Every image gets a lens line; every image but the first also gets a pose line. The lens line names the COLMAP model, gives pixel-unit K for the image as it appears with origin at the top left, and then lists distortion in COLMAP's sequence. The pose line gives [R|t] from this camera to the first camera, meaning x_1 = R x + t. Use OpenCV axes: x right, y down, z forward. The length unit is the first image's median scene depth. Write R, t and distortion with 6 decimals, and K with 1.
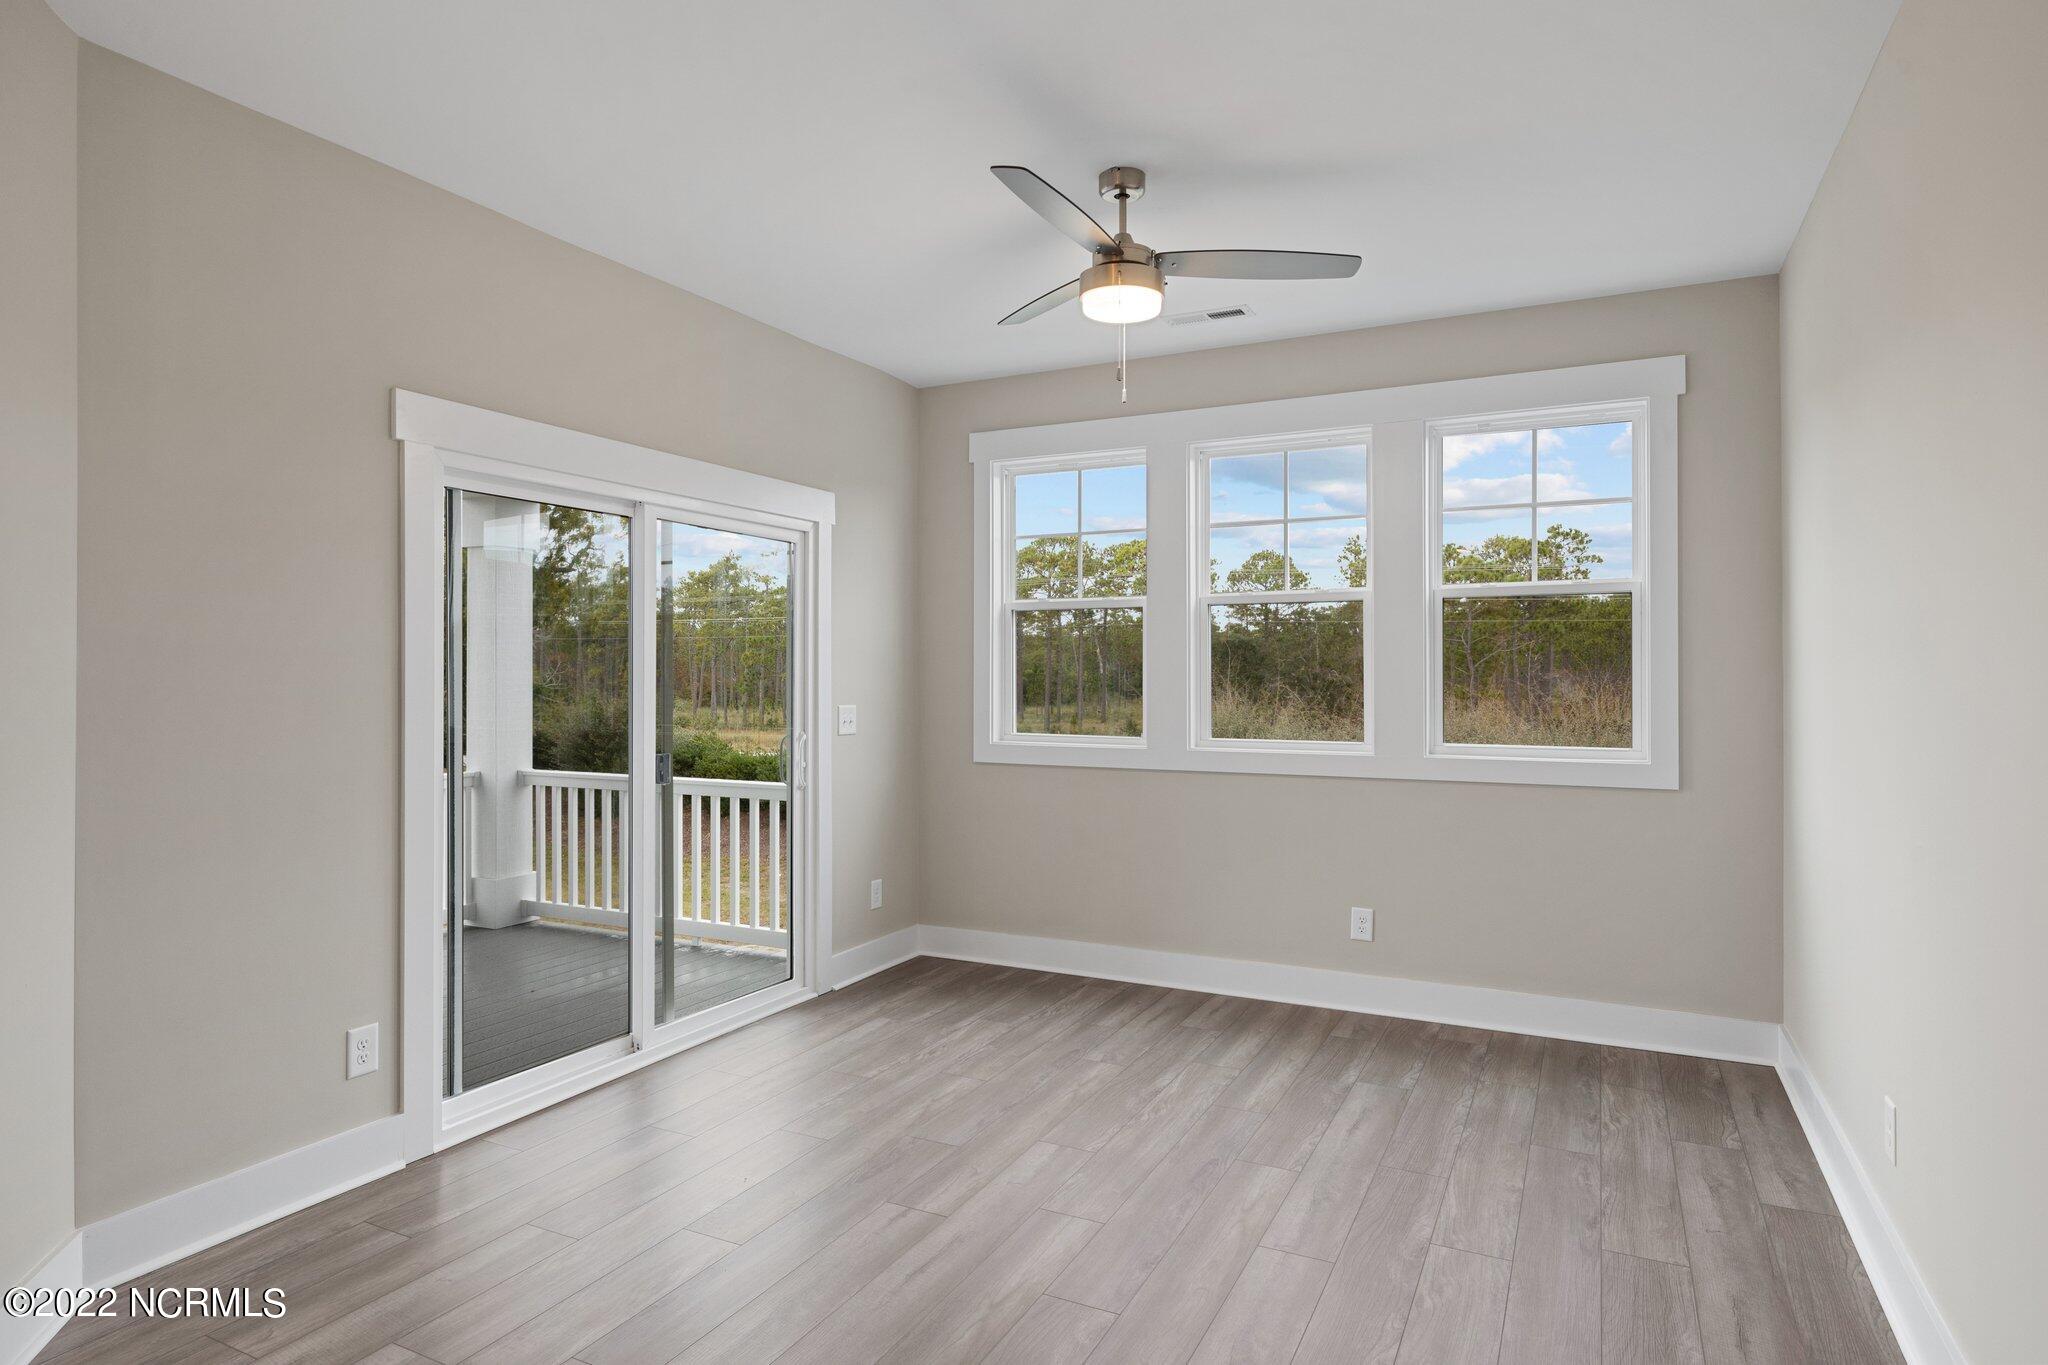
lens RADIAL K [[1159.3, 0, 1008.6], [0, 1159.3, 687.6], [0, 0, 1]] dist [0.003724, -0.002991]
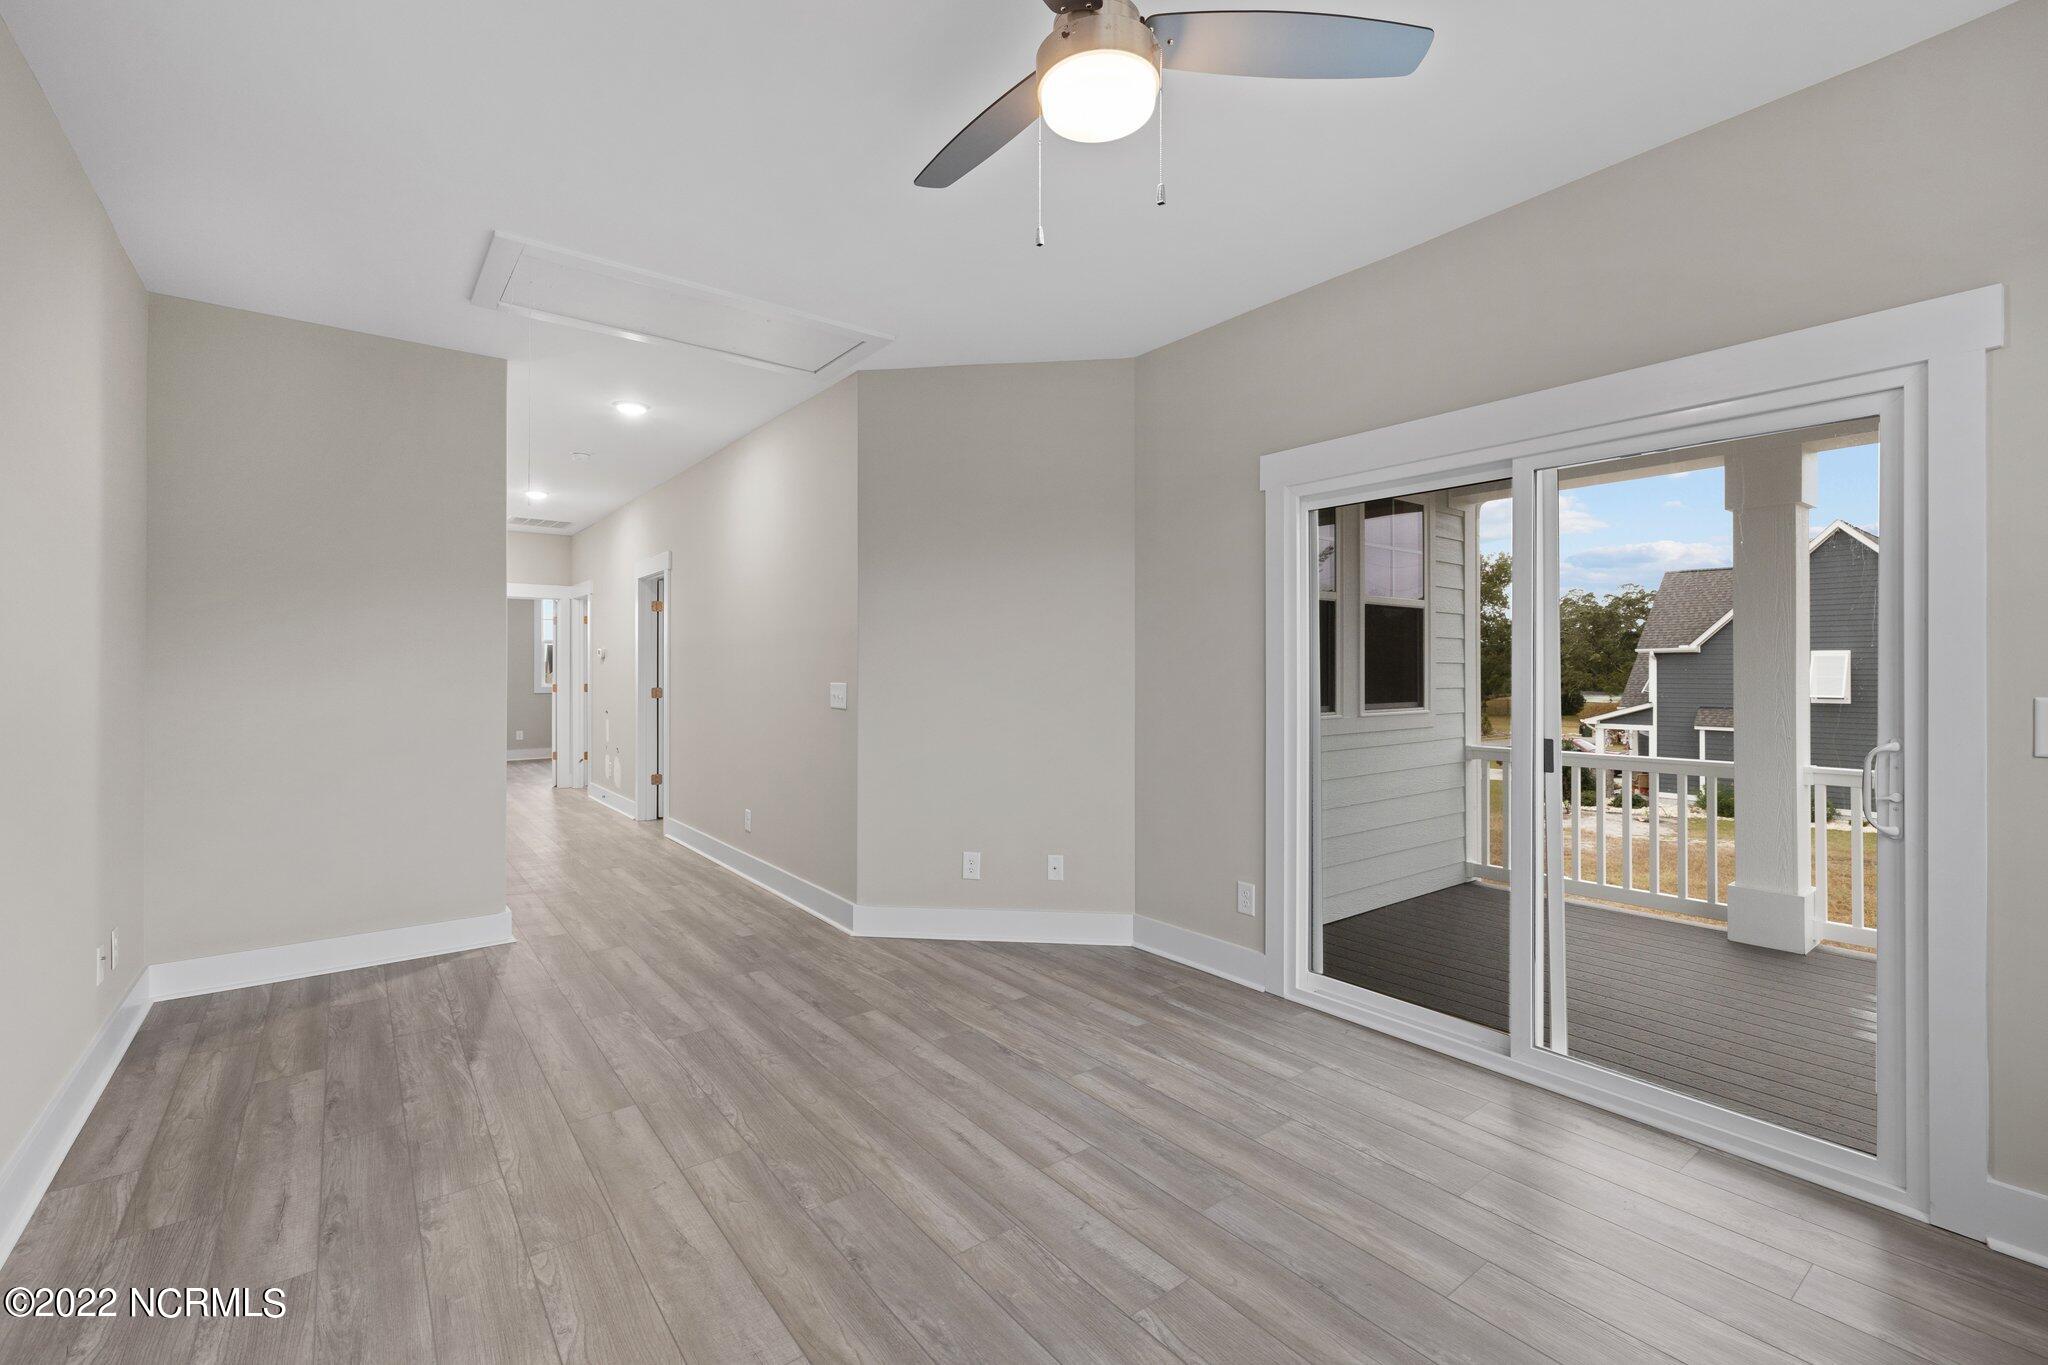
lens RADIAL K [[869.0, 0, 1016.3], [0, 869.0, 675.0], [0, 0, 1]] dist [0.000370, -0.000220]
pose [[-0.428699, 0.010369, -0.903388, 0.605479], [-0.003495, 0.999908, 0.013136, 0.003746], [0.903441, 0.008789, -0.428623, 1.214228]]
